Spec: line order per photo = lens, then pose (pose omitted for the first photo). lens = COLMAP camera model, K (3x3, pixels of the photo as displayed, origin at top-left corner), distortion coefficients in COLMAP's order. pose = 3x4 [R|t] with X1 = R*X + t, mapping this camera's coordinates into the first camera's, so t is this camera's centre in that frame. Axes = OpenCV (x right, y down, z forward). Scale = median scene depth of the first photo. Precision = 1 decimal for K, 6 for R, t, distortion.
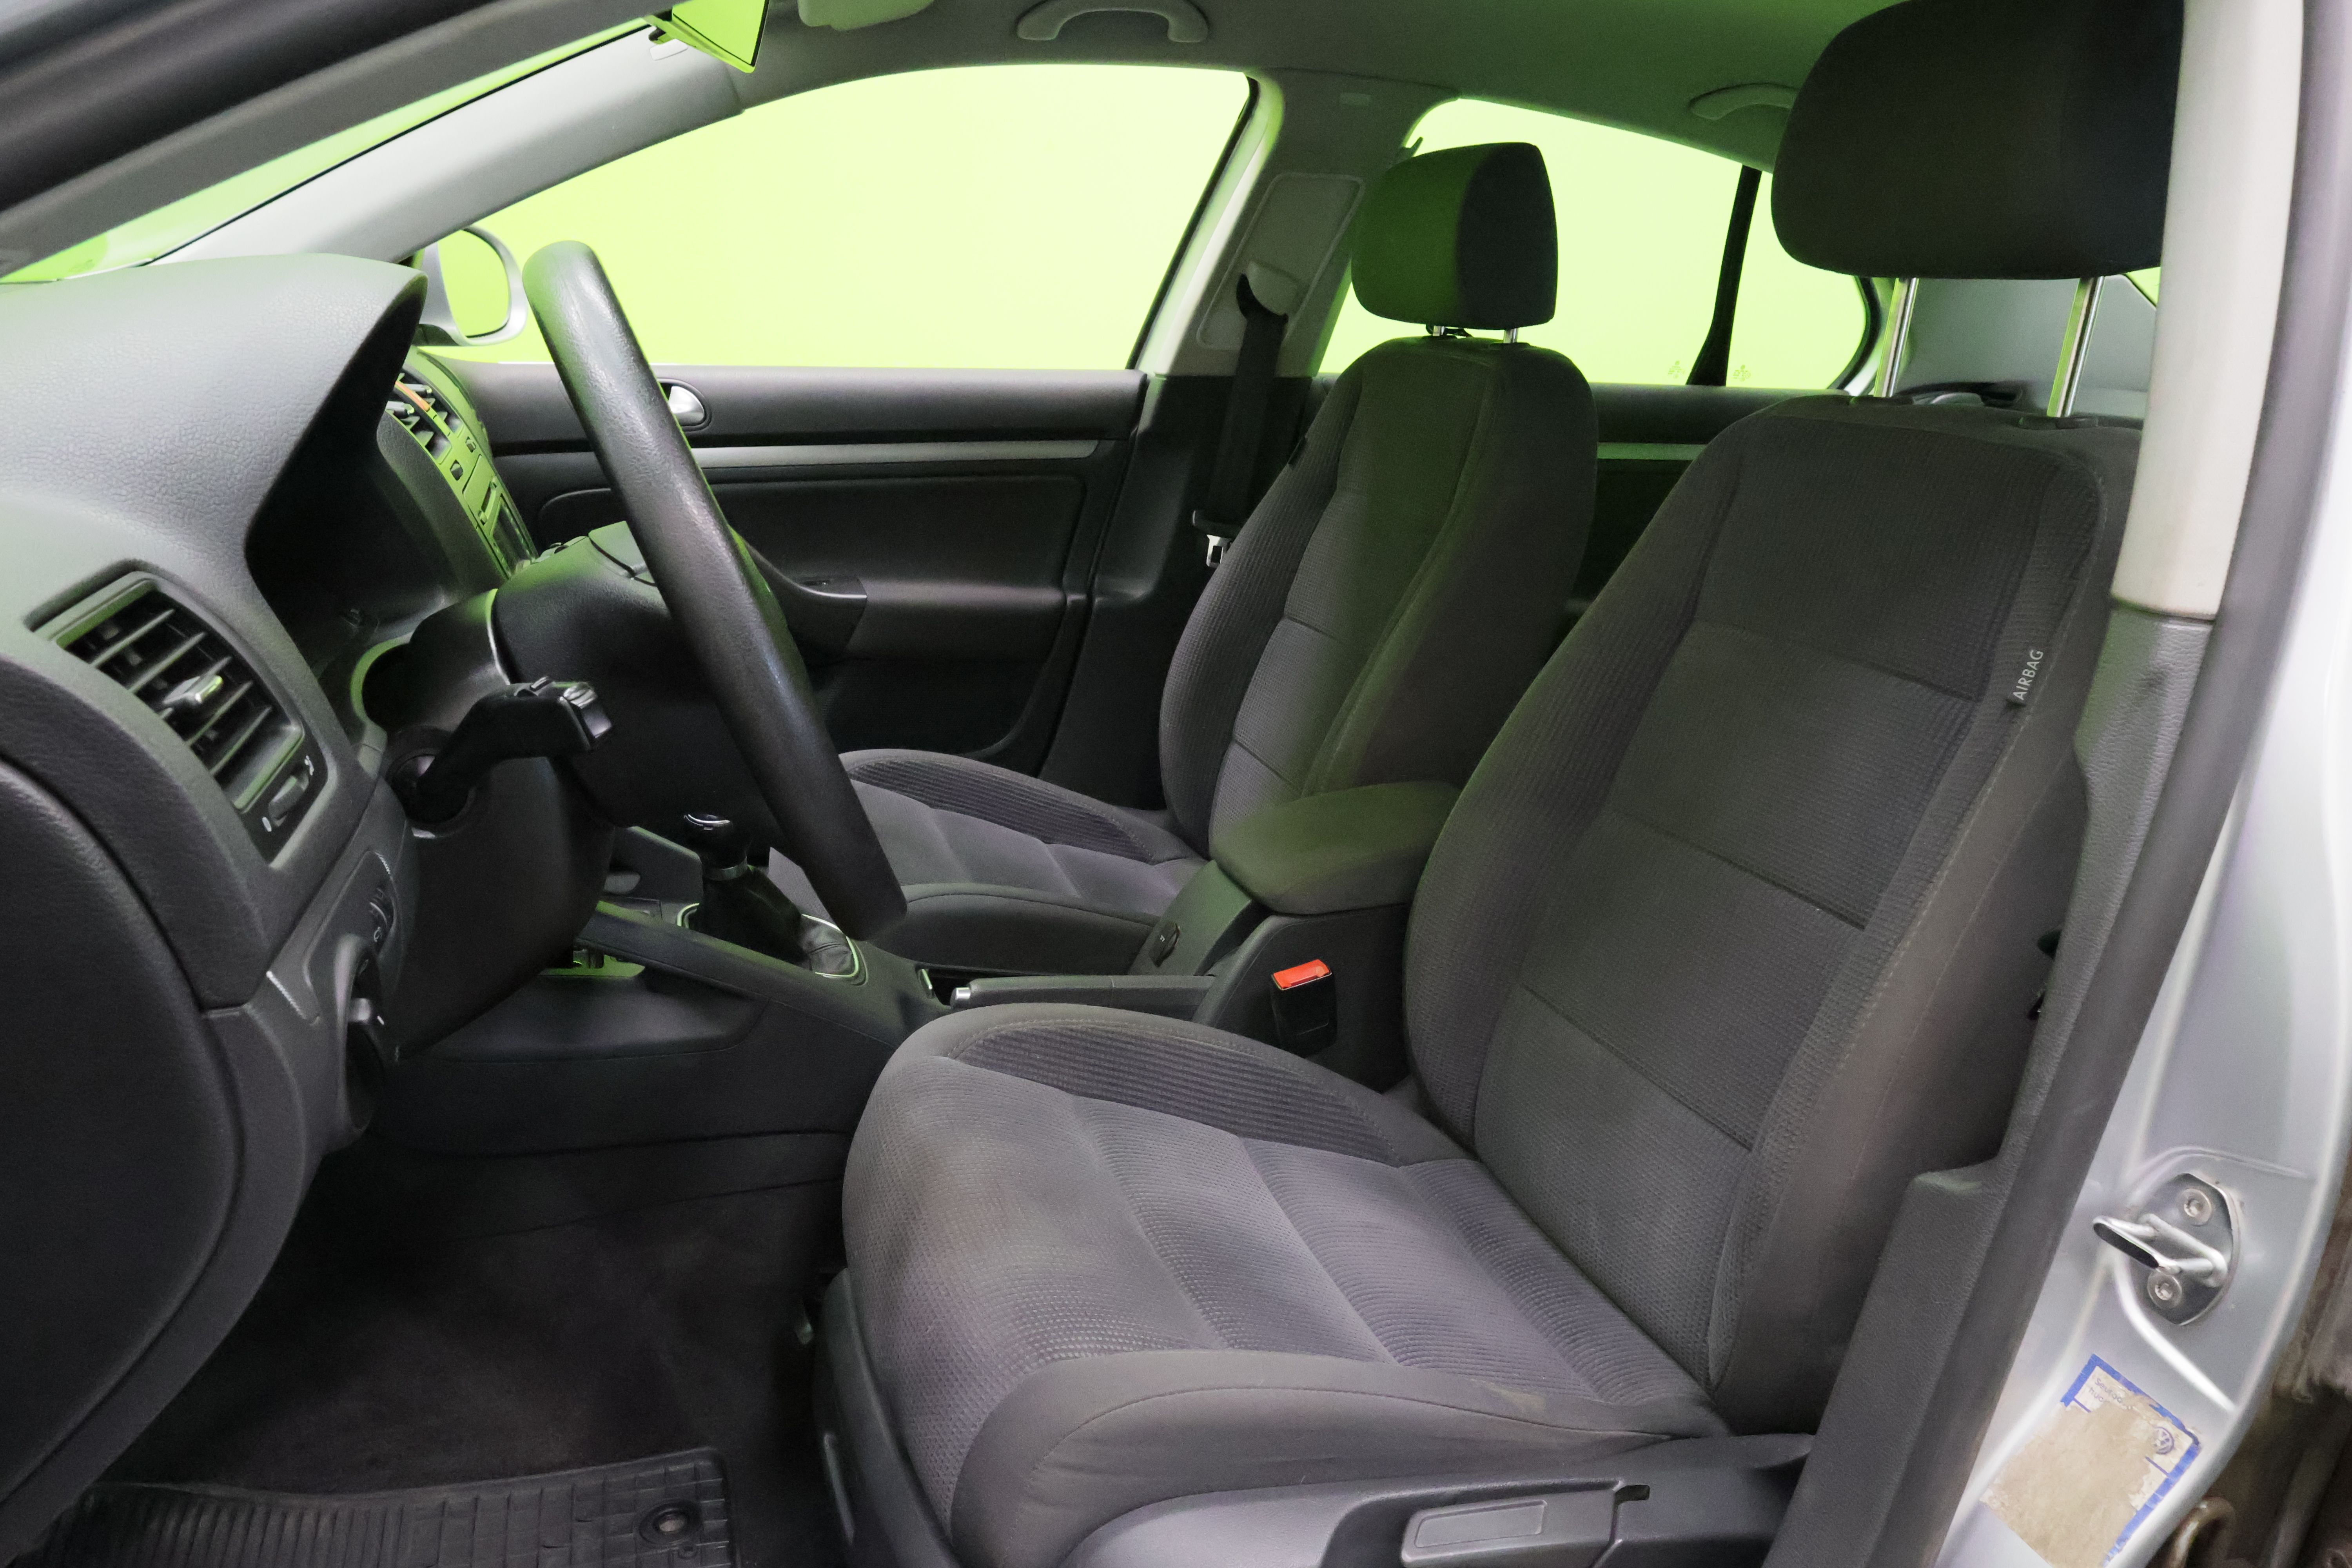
lens RADIAL K [[1627.4, 0, 1176.0], [0, 1627.4, 784.0], [0, 0, 1]] dist [-0.001485, 0.001653]
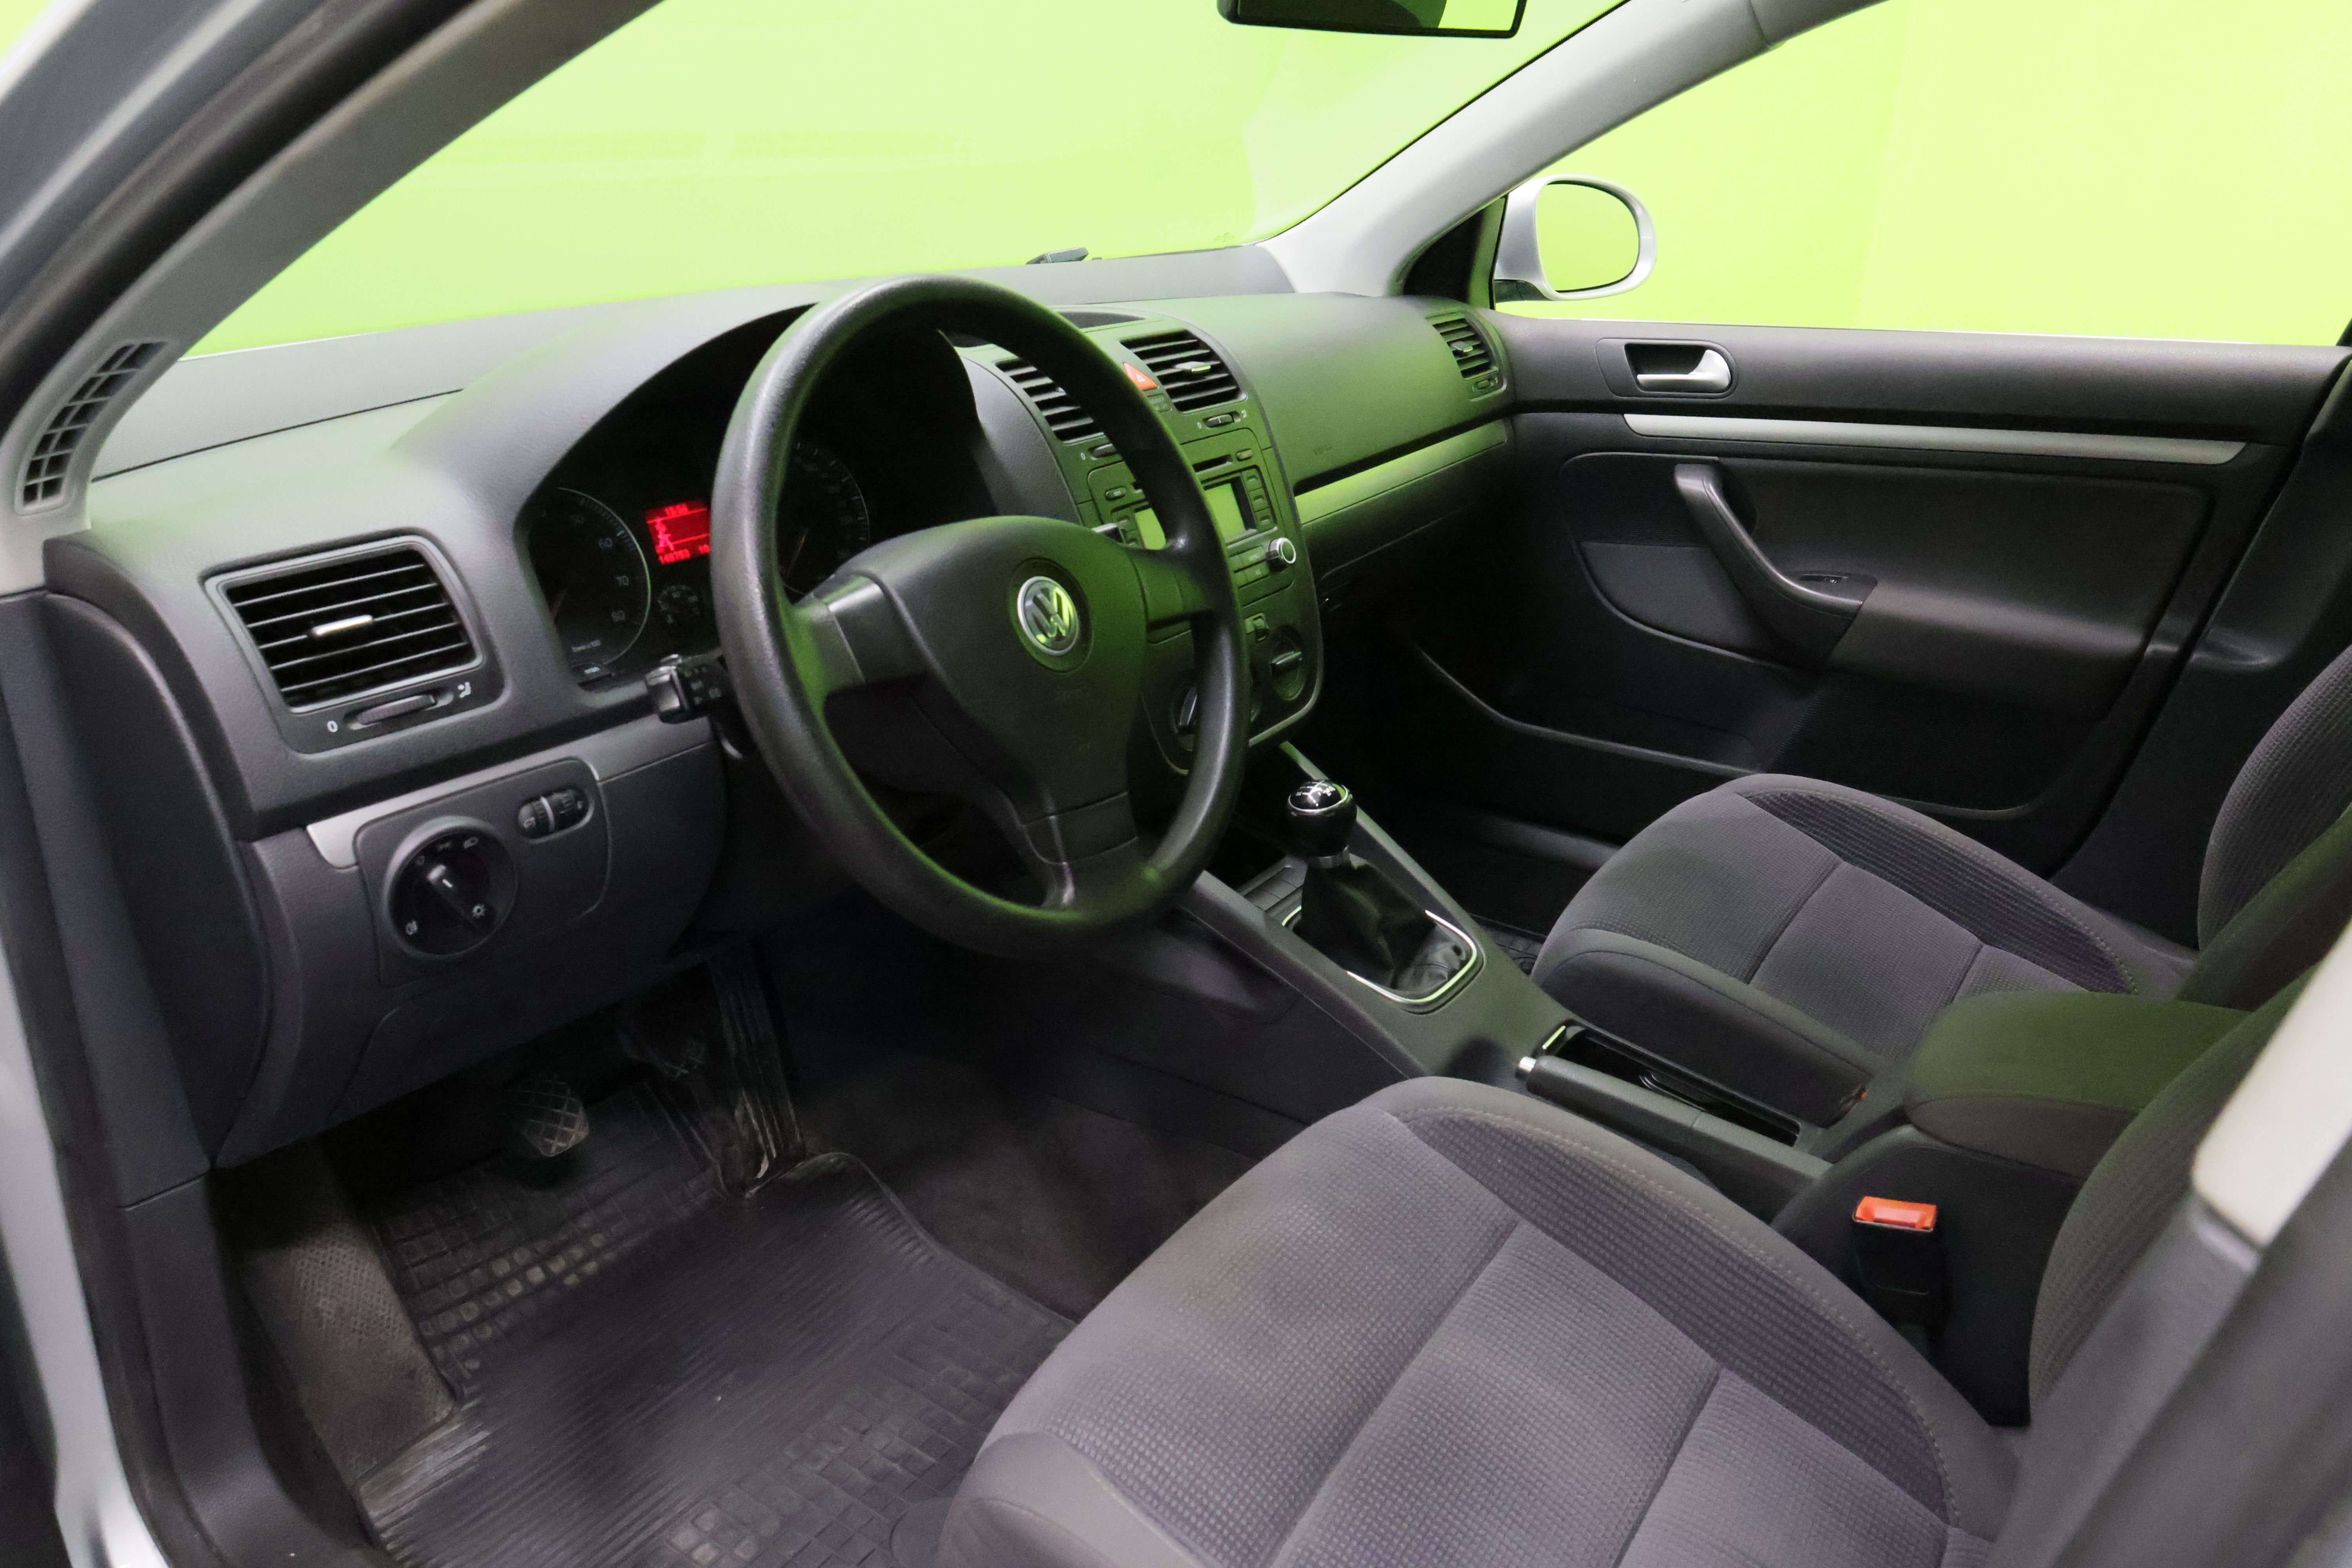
lens RADIAL K [[1627.4, 0, 1176.0], [0, 1627.4, 784.0], [0, 0, 1]] dist [-0.001485, 0.001653]
pose [[0.598819, 0.245007, -0.762488, 0.277767], [-0.201995, 0.967482, 0.152241, -0.082490], [0.774993, 0.062854, 0.628836, 0.189660]]
